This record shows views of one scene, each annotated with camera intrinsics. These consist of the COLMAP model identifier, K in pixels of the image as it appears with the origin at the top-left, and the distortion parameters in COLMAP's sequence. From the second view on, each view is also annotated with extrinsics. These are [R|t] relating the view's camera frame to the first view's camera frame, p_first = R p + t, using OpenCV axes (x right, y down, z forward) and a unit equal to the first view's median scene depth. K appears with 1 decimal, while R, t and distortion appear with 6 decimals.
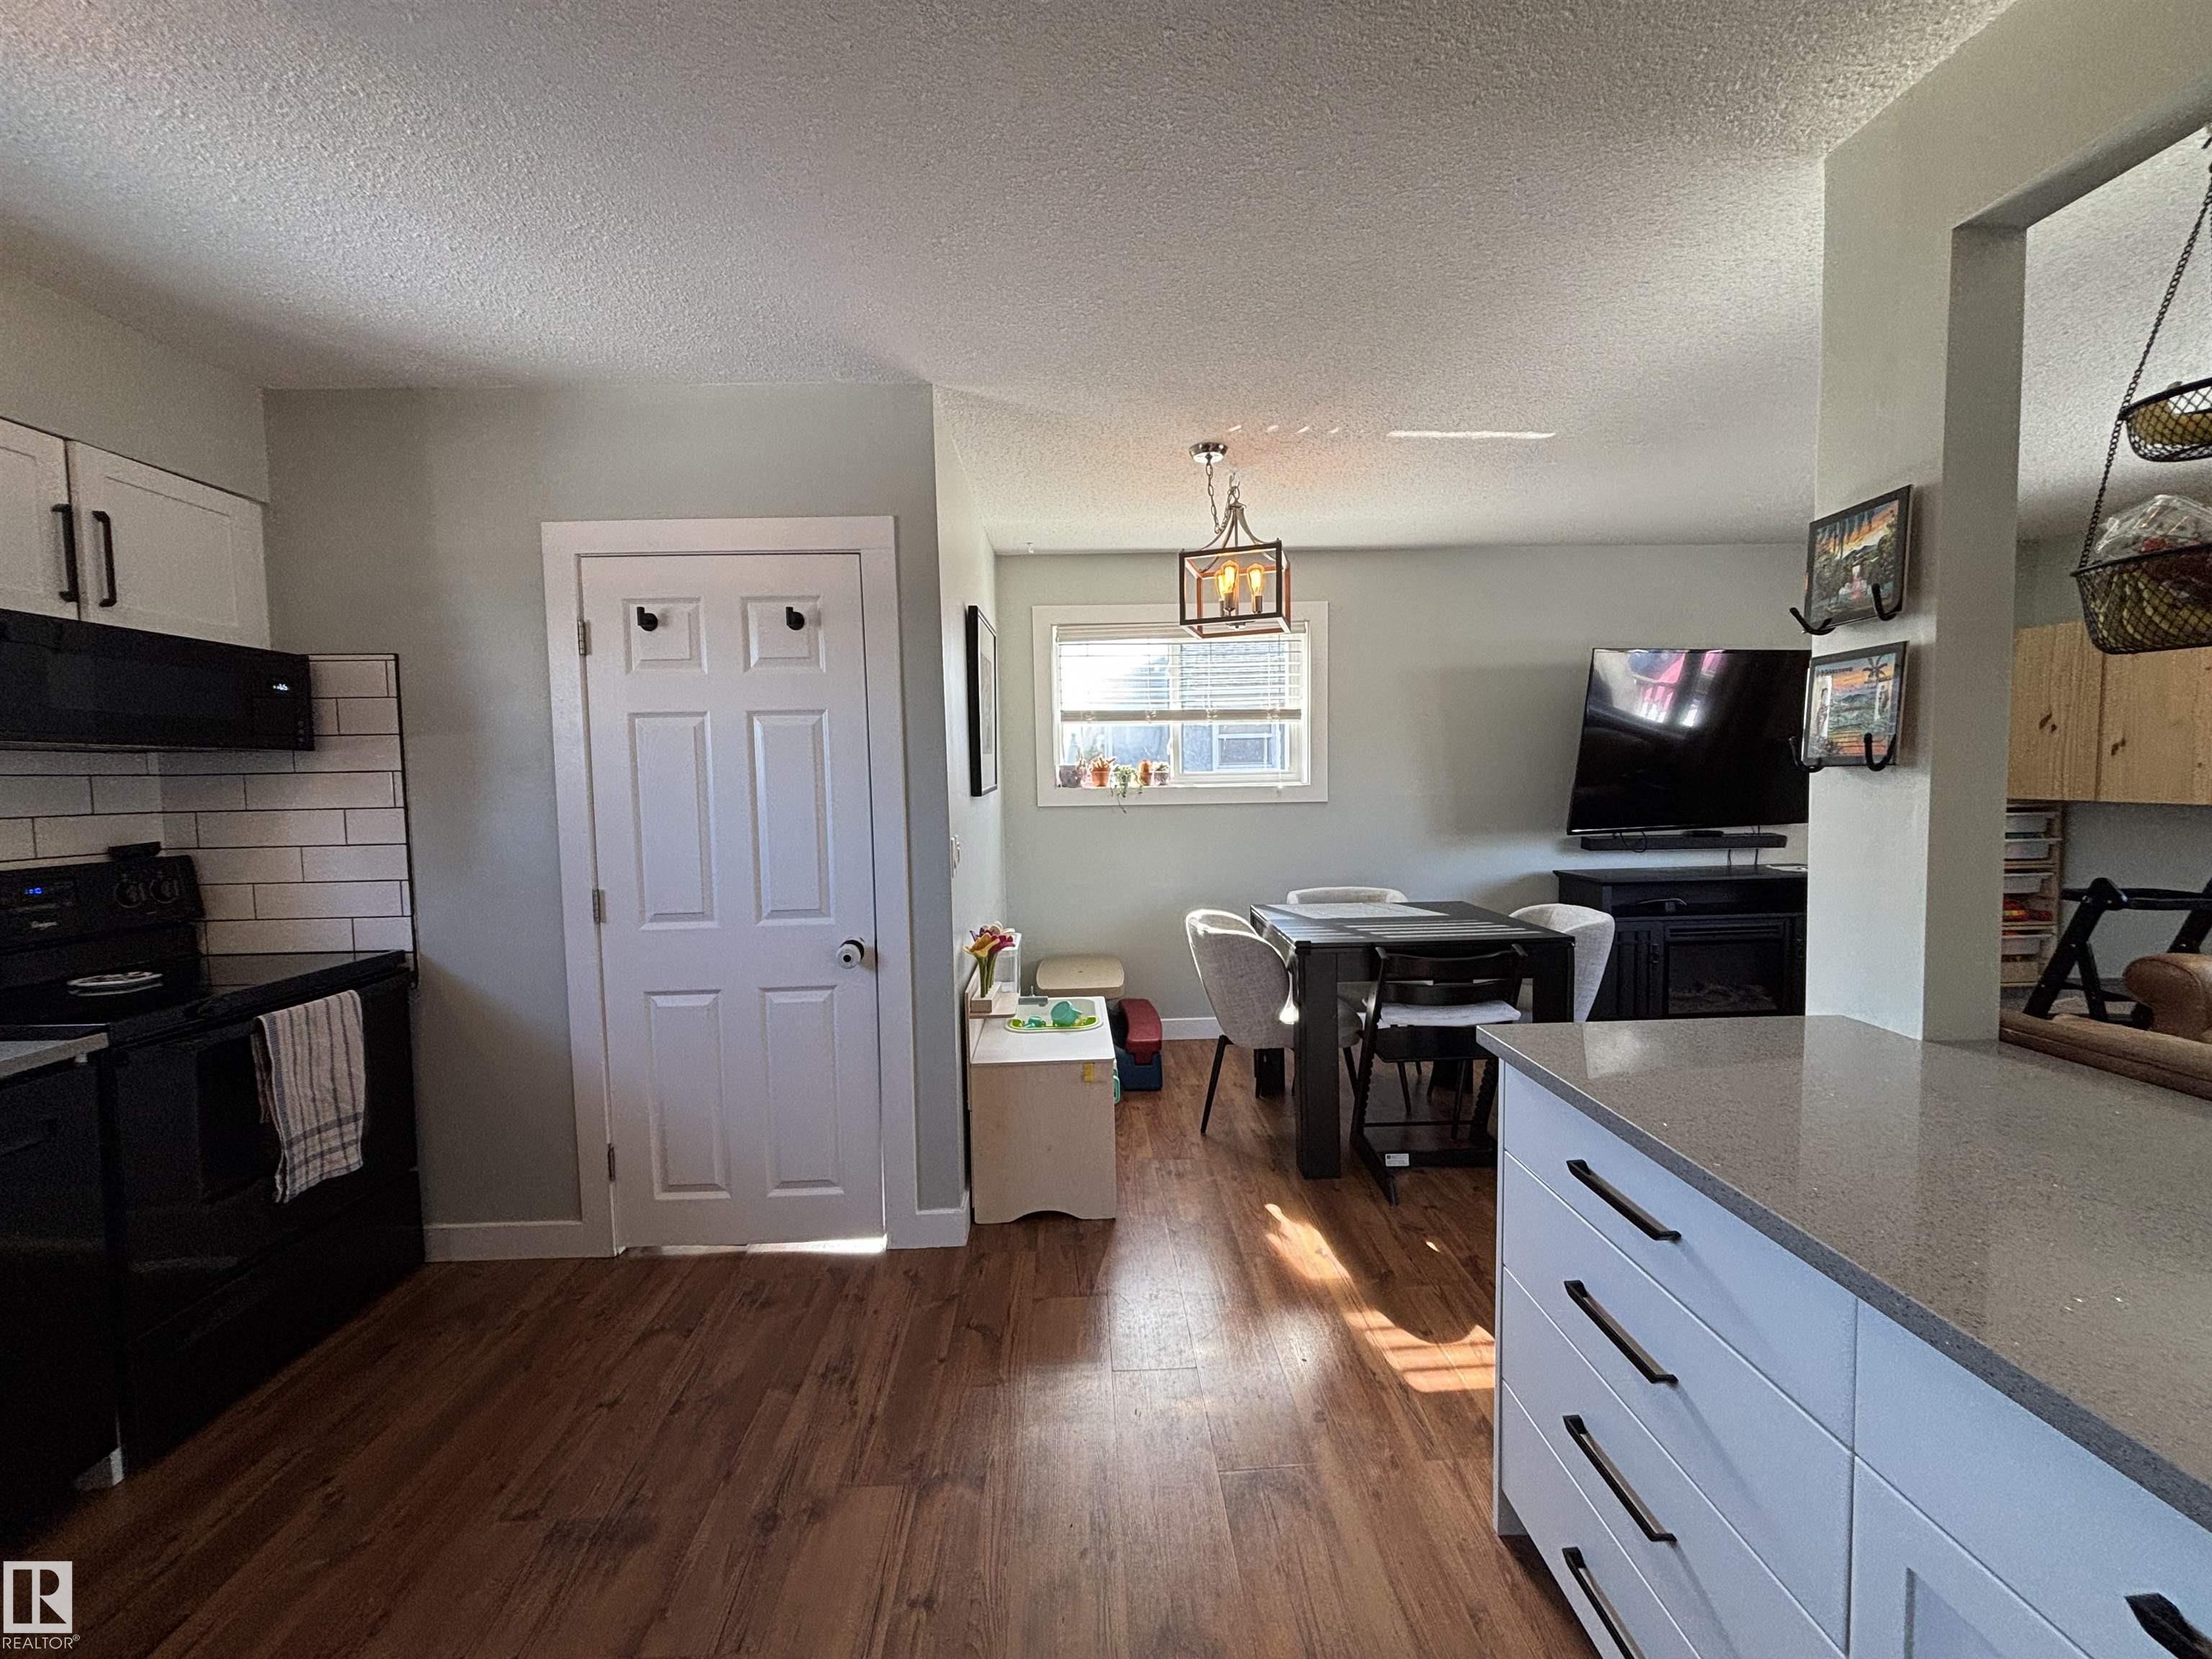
lens RADIAL K [[881.9, 0, 1097.8], [0, 881.9, 834.8], [0, 0, 1]] dist [-0.002801, 0.000441]
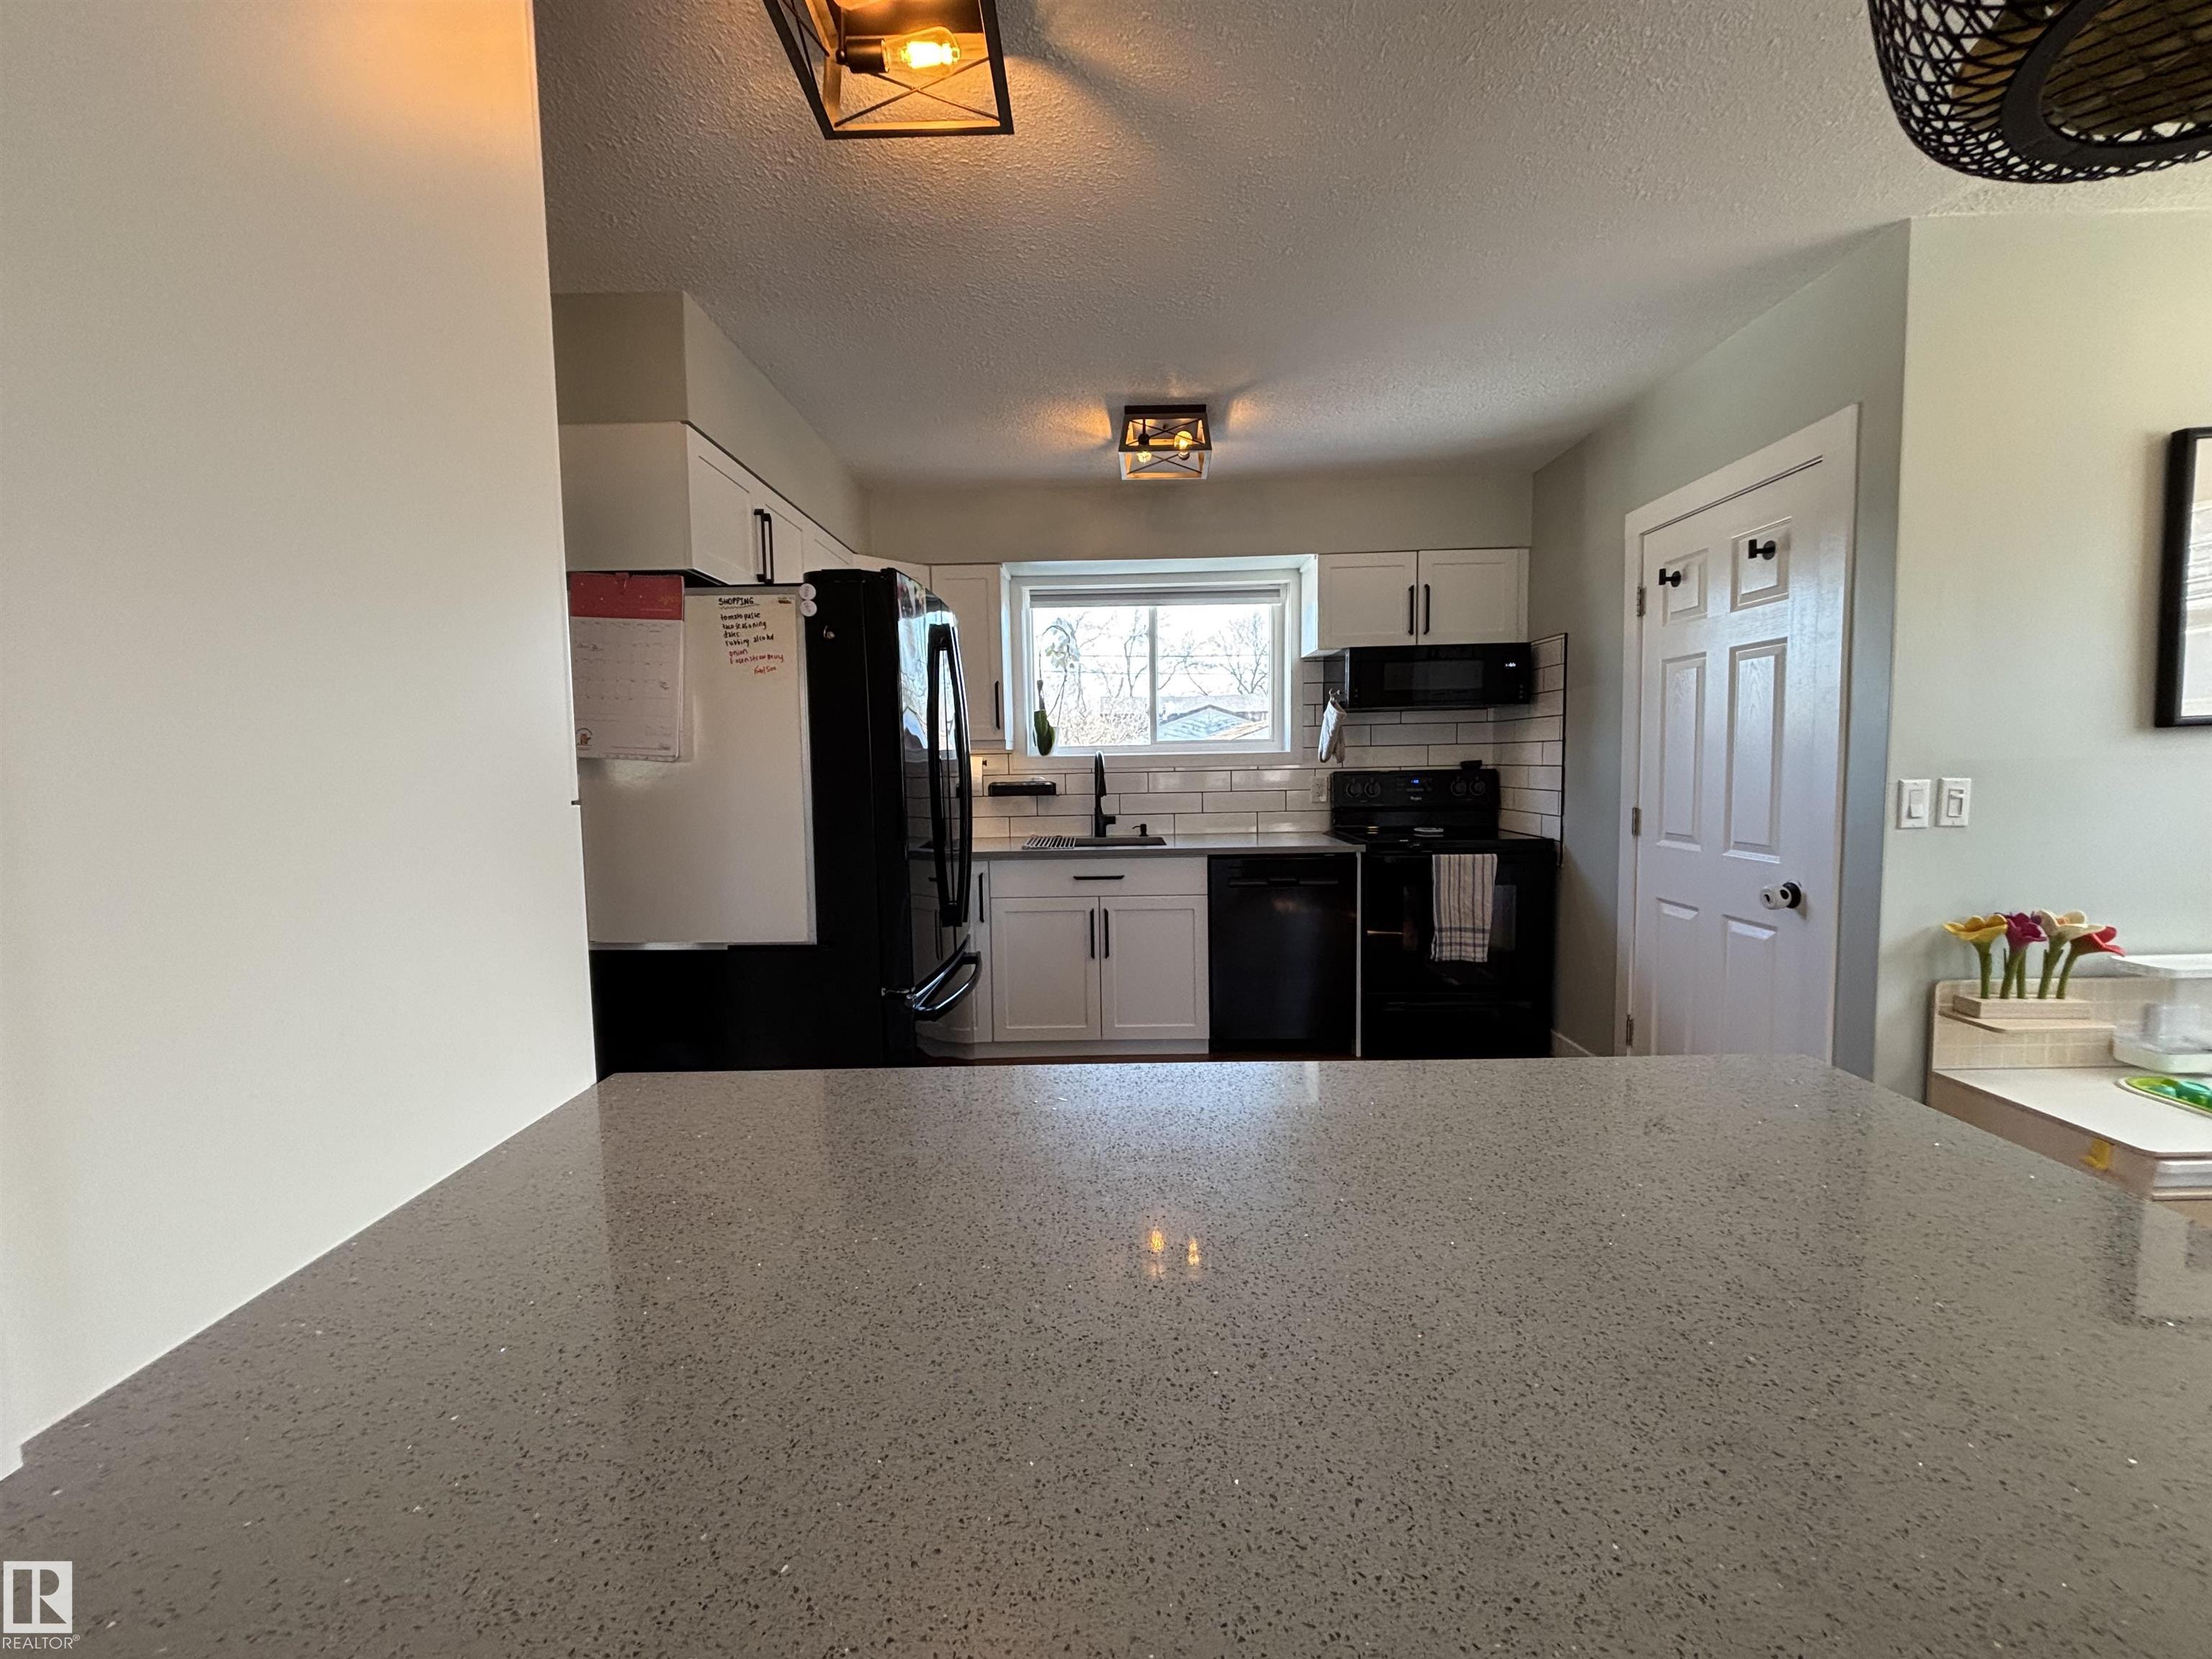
lens RADIAL K [[881.9, 0, 1100.8], [0, 881.9, 829.3], [0, 0, 1]] dist [-0.002801, 0.000441]
pose [[-0.038538, 0.099744, -0.994267, 0.702725], [-0.042135, 0.993958, 0.101347, -0.001036], [0.998368, 0.045800, -0.034102, 0.305123]]
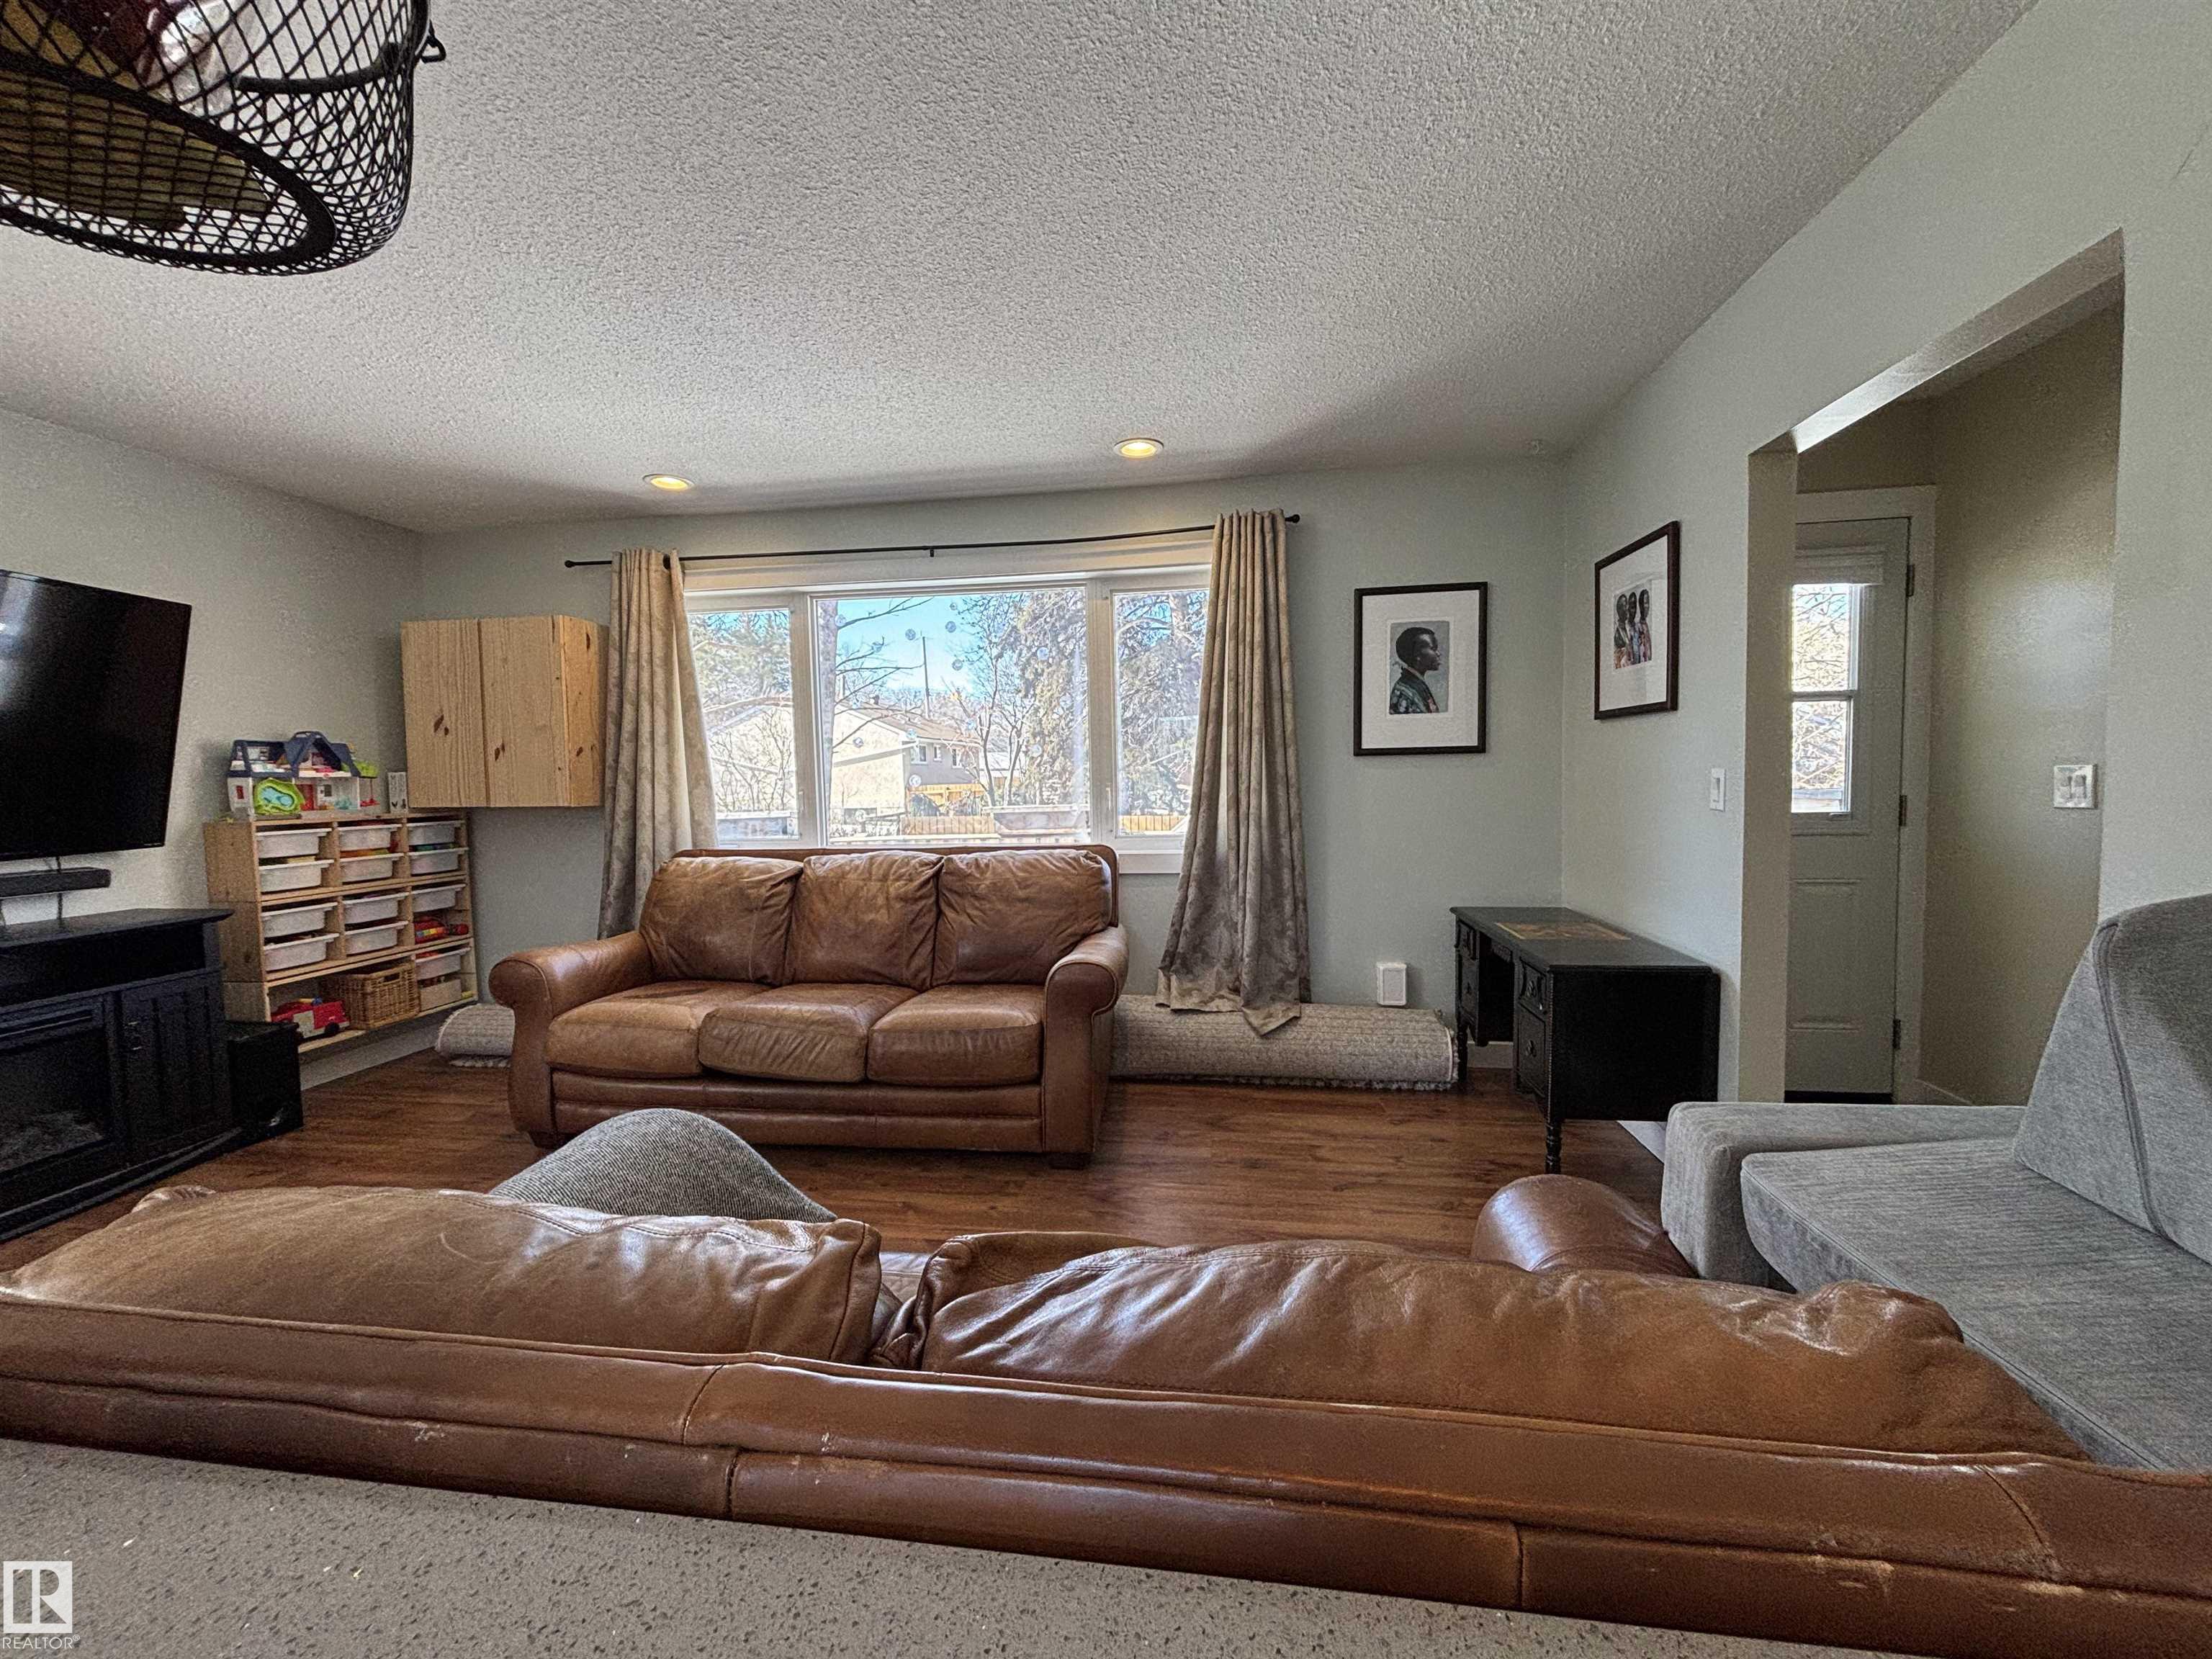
lens RADIAL K [[881.9, 0, 1101.2], [0, 881.9, 826.1], [0, 0, 1]] dist [-0.002801, 0.000441]
pose [[0.166912, -0.038445, 0.985222, 0.463192], [0.082300, 0.996296, 0.024934, 0.024336], [-0.982531, 0.076922, 0.169457, 0.271796]]
